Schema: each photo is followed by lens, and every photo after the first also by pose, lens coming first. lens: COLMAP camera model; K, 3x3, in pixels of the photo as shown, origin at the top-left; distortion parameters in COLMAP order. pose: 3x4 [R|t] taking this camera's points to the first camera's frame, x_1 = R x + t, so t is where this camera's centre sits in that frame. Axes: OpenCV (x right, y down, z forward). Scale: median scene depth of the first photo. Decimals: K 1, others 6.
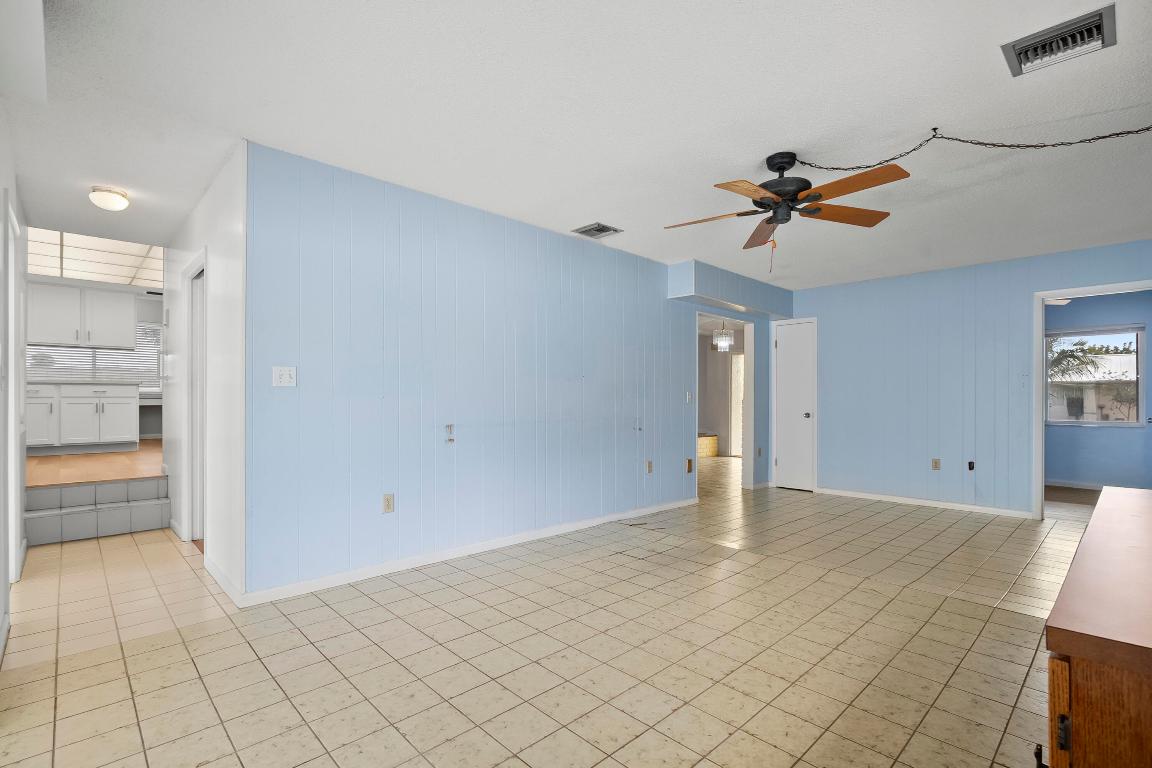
lens RADIAL K [[528.6, 0, 576.5], [0, 528.6, 392.7], [0, 0, 1]] dist [-0.003836, 0.000464]
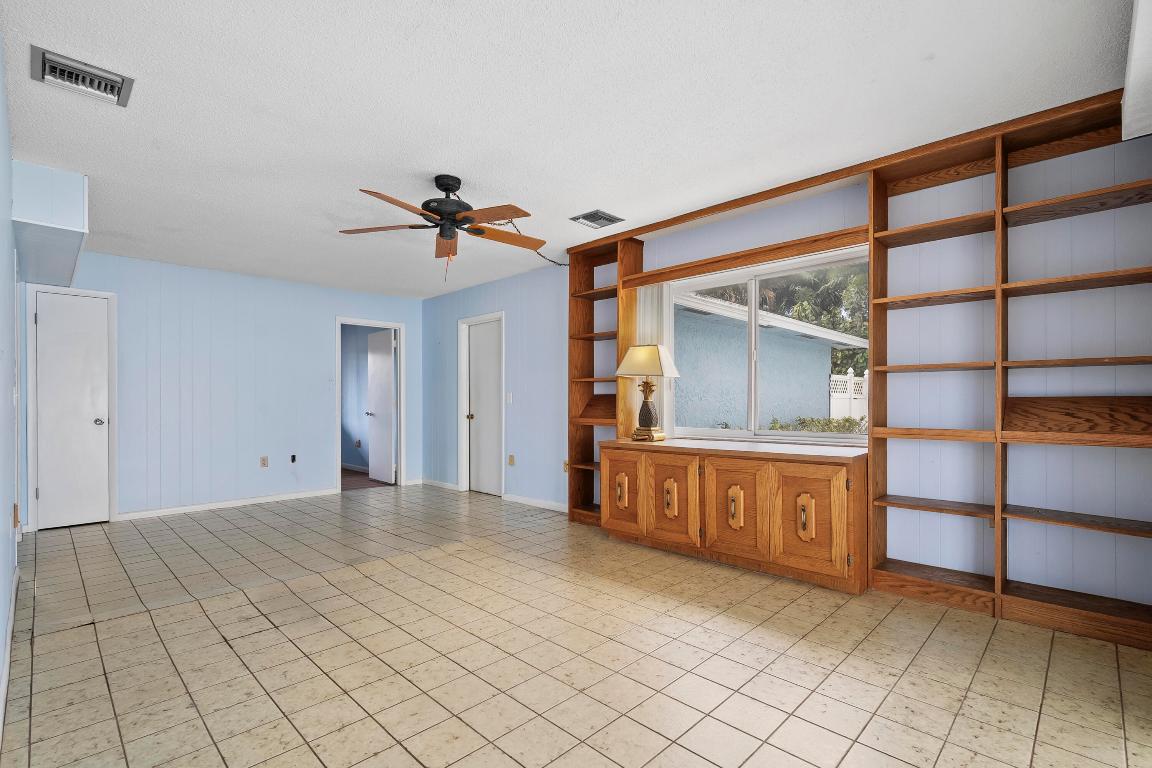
lens RADIAL K [[528.6, 0, 576.8], [0, 528.6, 394.1], [0, 0, 1]] dist [-0.003836, 0.000464]
pose [[-0.024108, 0.011149, 0.999647, -0.748661], [-0.011565, 0.999868, -0.011430, 0.011688], [-0.999642, -0.011836, -0.023976, 0.789982]]
